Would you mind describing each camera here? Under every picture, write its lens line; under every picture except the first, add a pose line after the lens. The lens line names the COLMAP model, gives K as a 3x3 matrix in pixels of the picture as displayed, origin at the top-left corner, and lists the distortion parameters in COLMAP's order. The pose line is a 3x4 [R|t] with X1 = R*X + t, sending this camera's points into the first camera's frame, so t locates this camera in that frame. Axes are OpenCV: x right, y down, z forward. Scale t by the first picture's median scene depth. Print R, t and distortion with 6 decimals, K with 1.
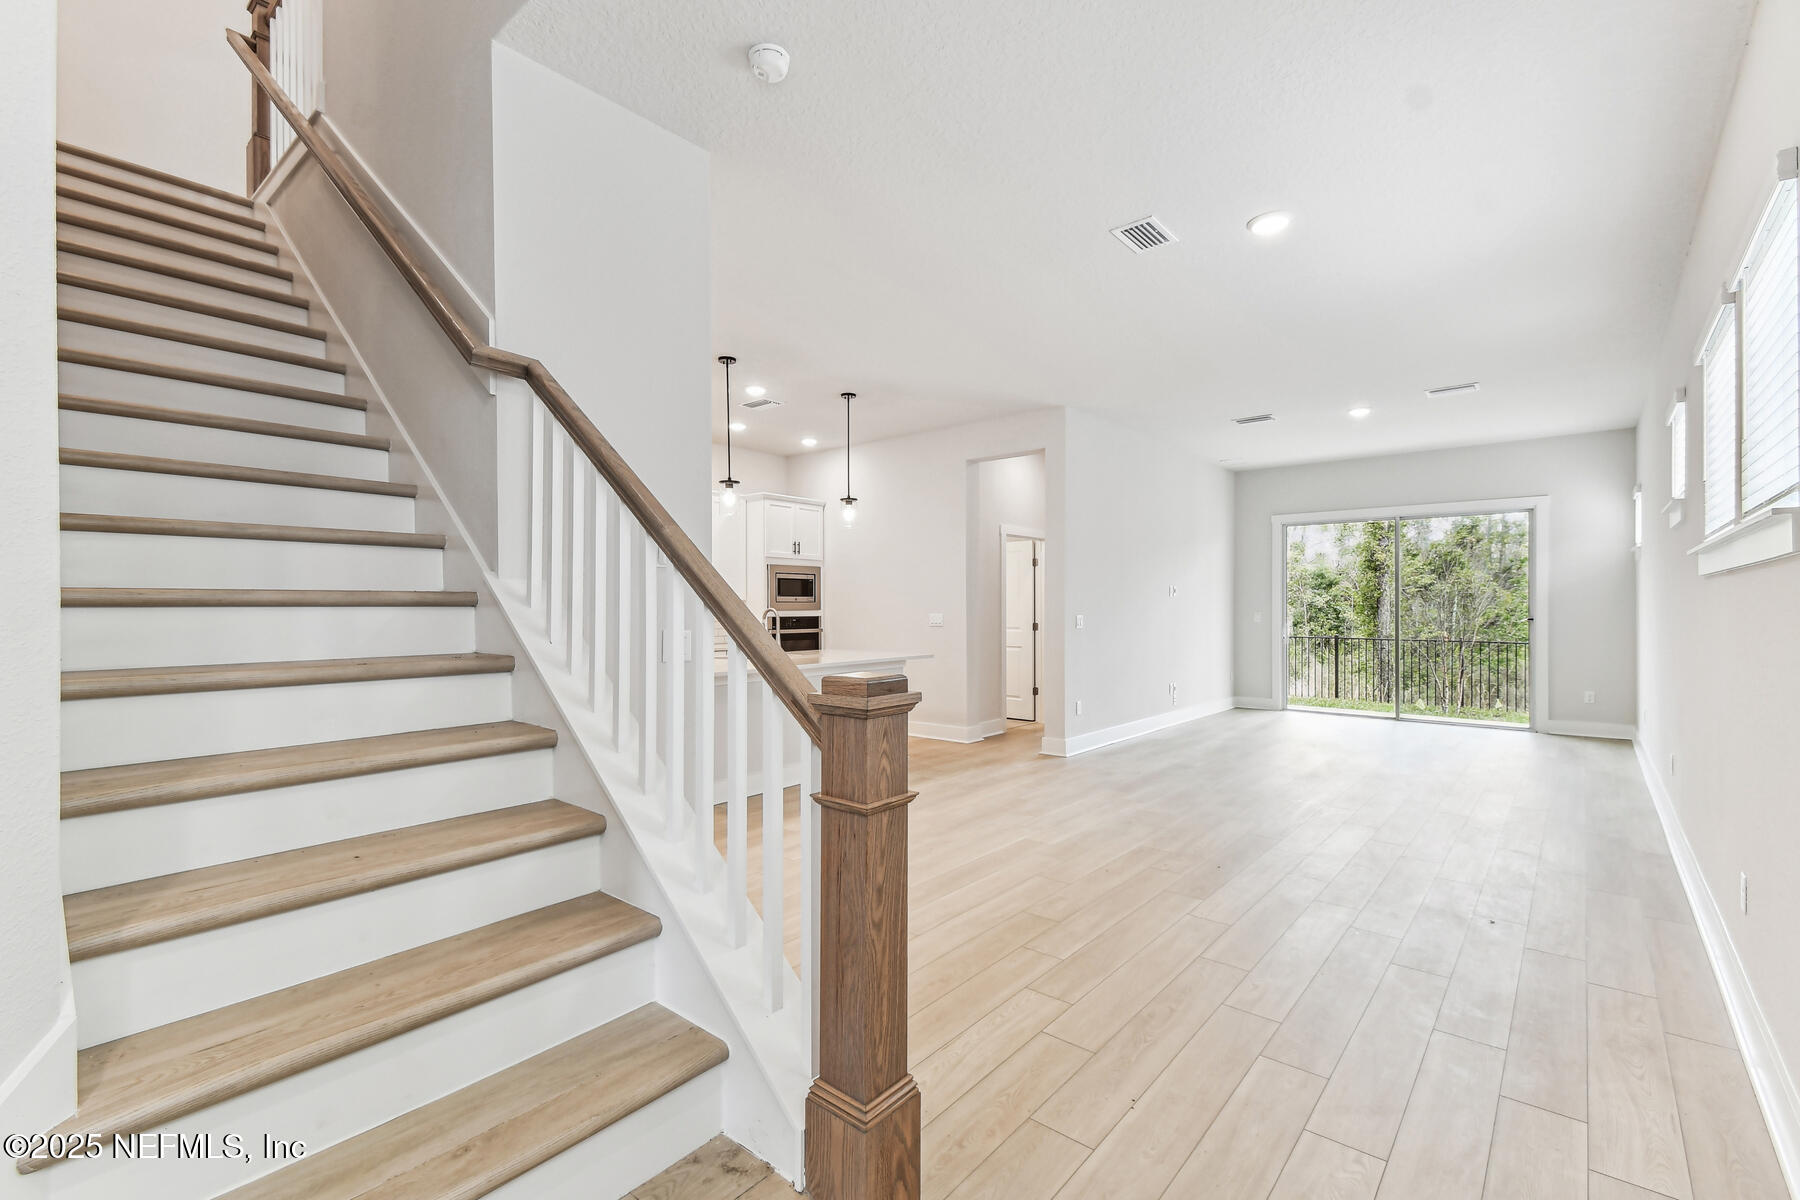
lens RADIAL K [[797.2, 0, 894.7], [0, 797.2, 606.1], [0, 0, 1]] dist [0.047491, -0.025250]
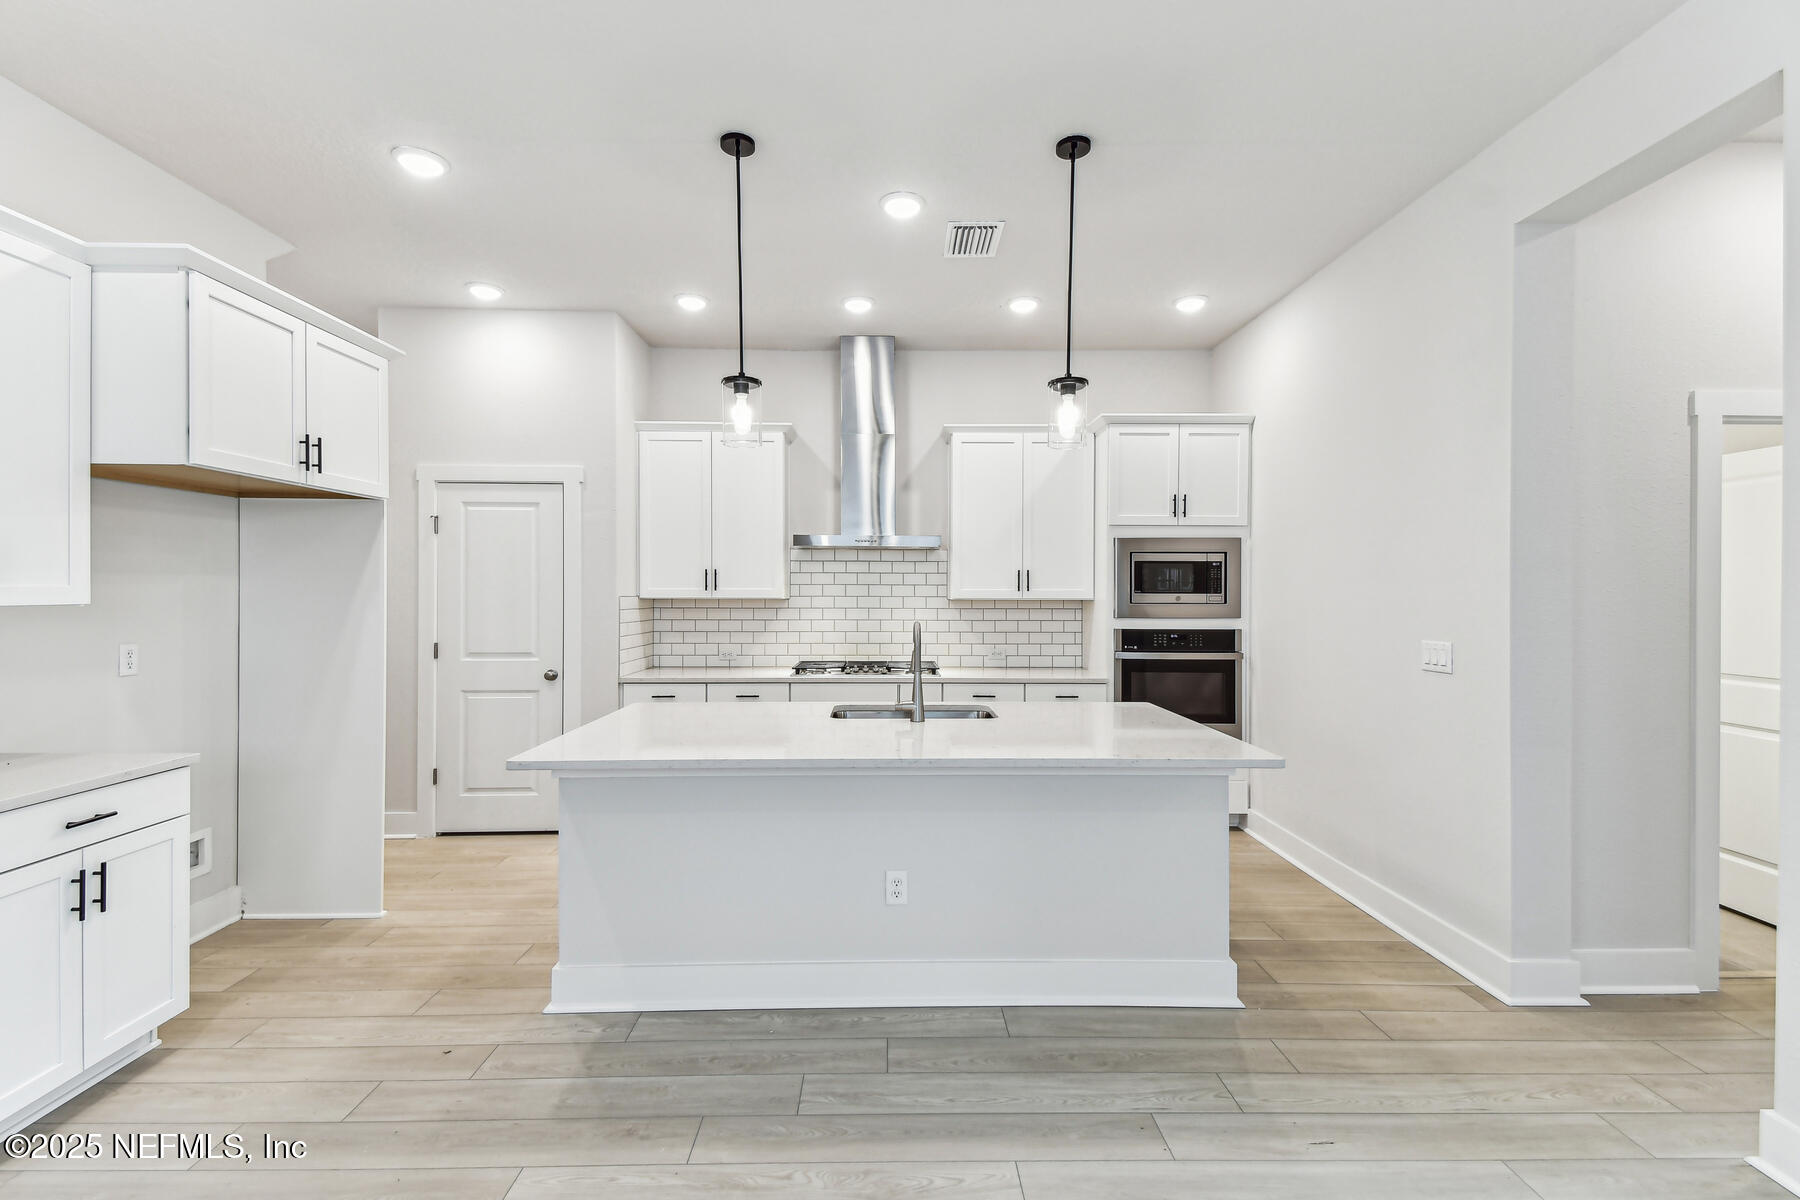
lens RADIAL K [[789.9, 0, 891.9], [0, 789.9, 594.2], [0, 0, 1]] dist [0.047478, -0.023277]
pose [[0.656721, 0.006334, -0.754107, 0.167267], [-0.004482, 0.999980, 0.004495, -0.013437], [0.754120, 0.000428, 0.656736, 0.500673]]
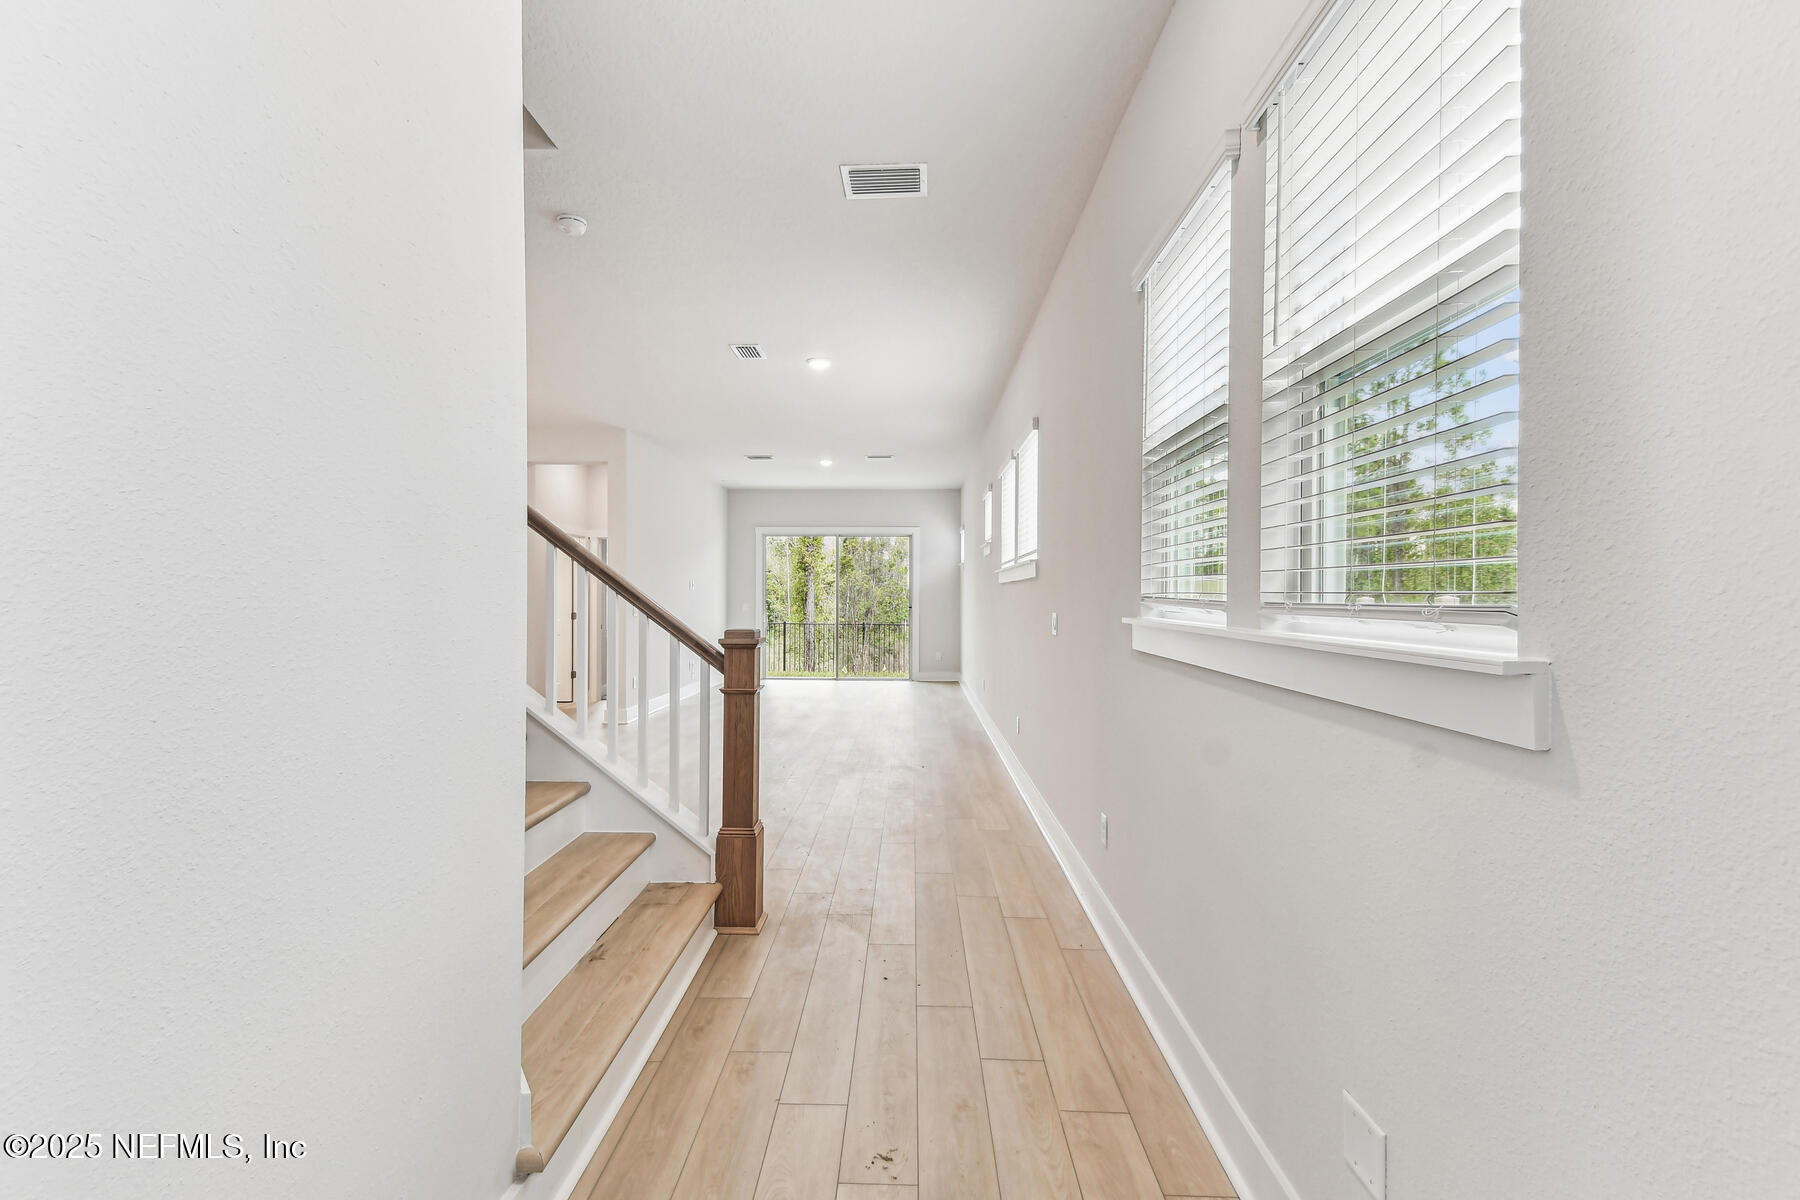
lens RADIAL K [[797.2, 0, 894.7], [0, 797.2, 606.1], [0, 0, 1]] dist [0.047491, -0.025250]
pose [[0.778318, -0.001106, 0.627870, -0.190383], [-0.005516, 0.999948, 0.008599, 0.001214], [-0.627846, -0.010156, 0.778271, -0.156723]]
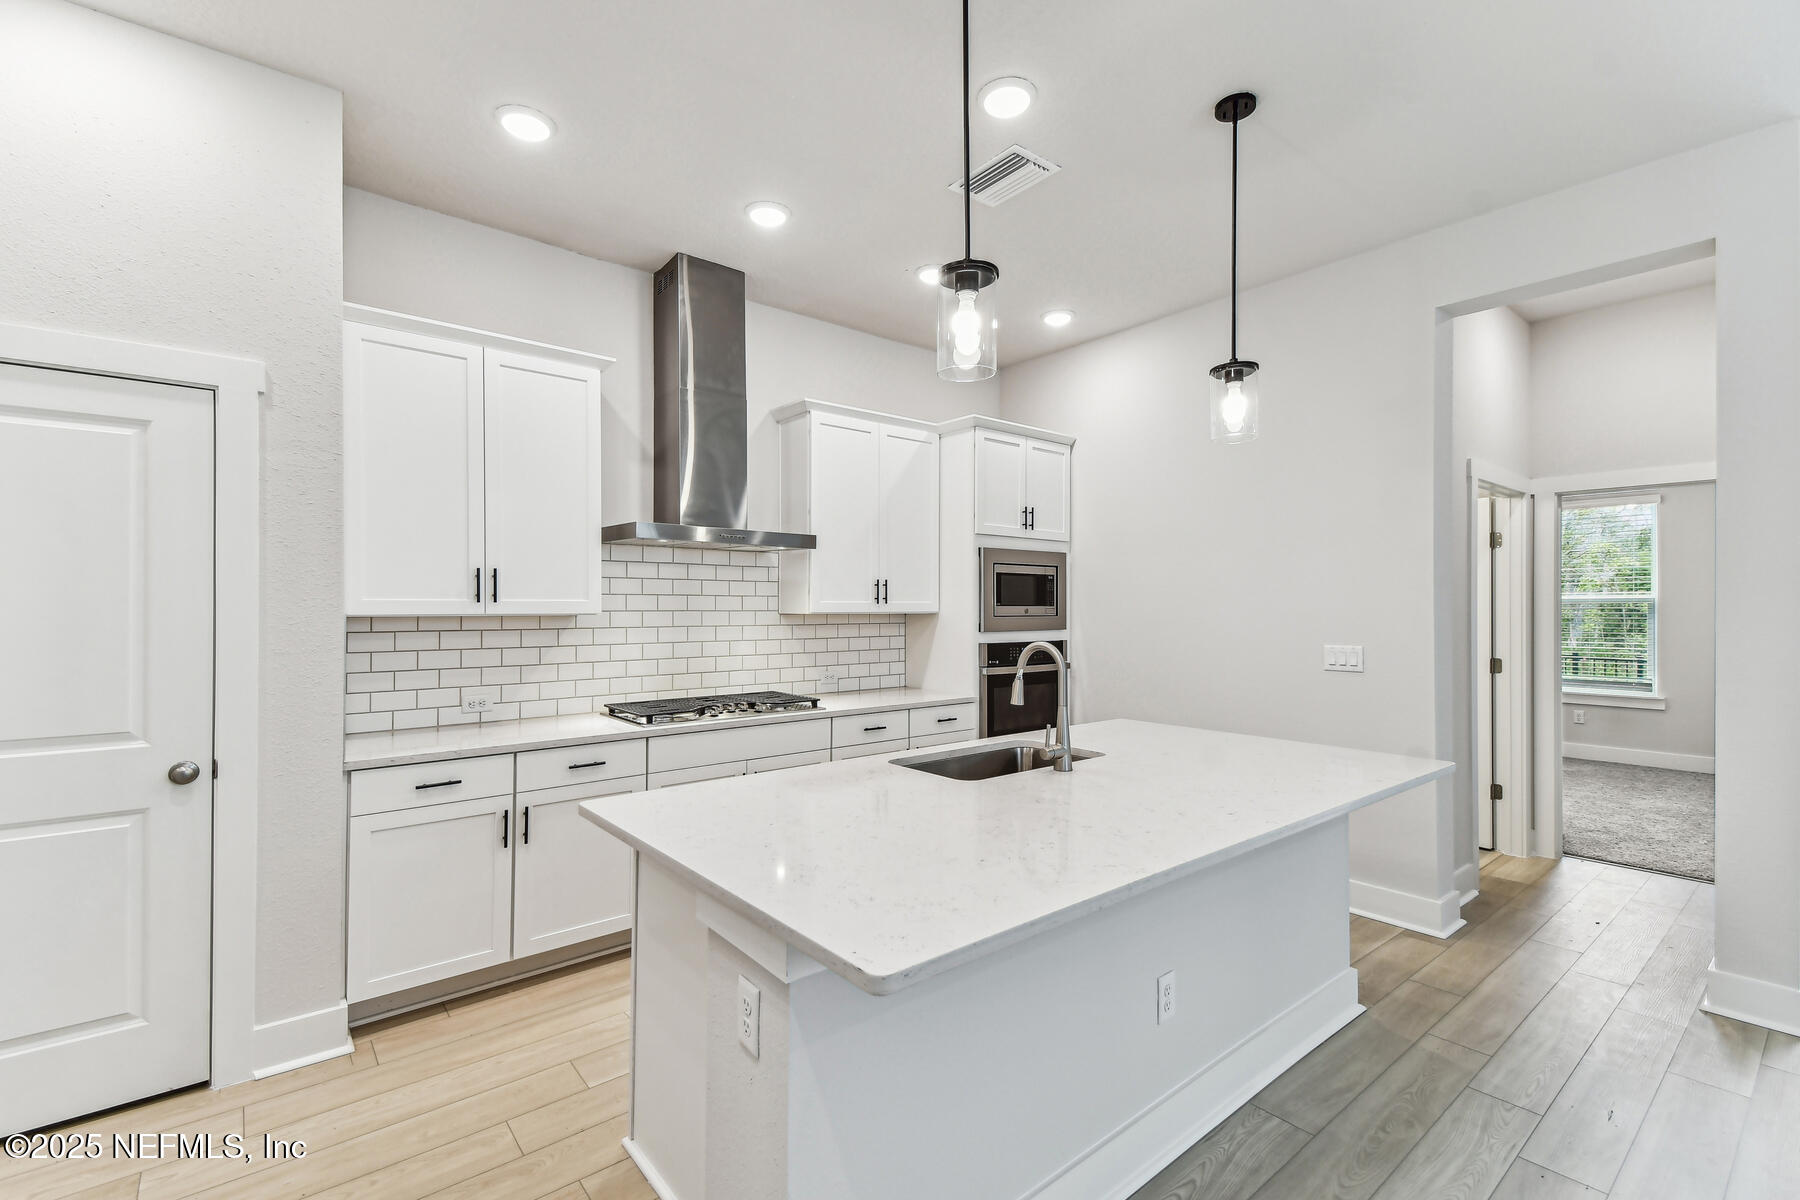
lens RADIAL K [[785.7, 0, 891.2], [0, 785.7, 603.1], [0, 0, 1]] dist [0.048890, -0.025302]
pose [[0.983328, 0.002408, -0.181827, -0.120392], [-0.003251, 0.999985, -0.004338, -0.011632], [0.181814, 0.004857, 0.983321, 0.458008]]
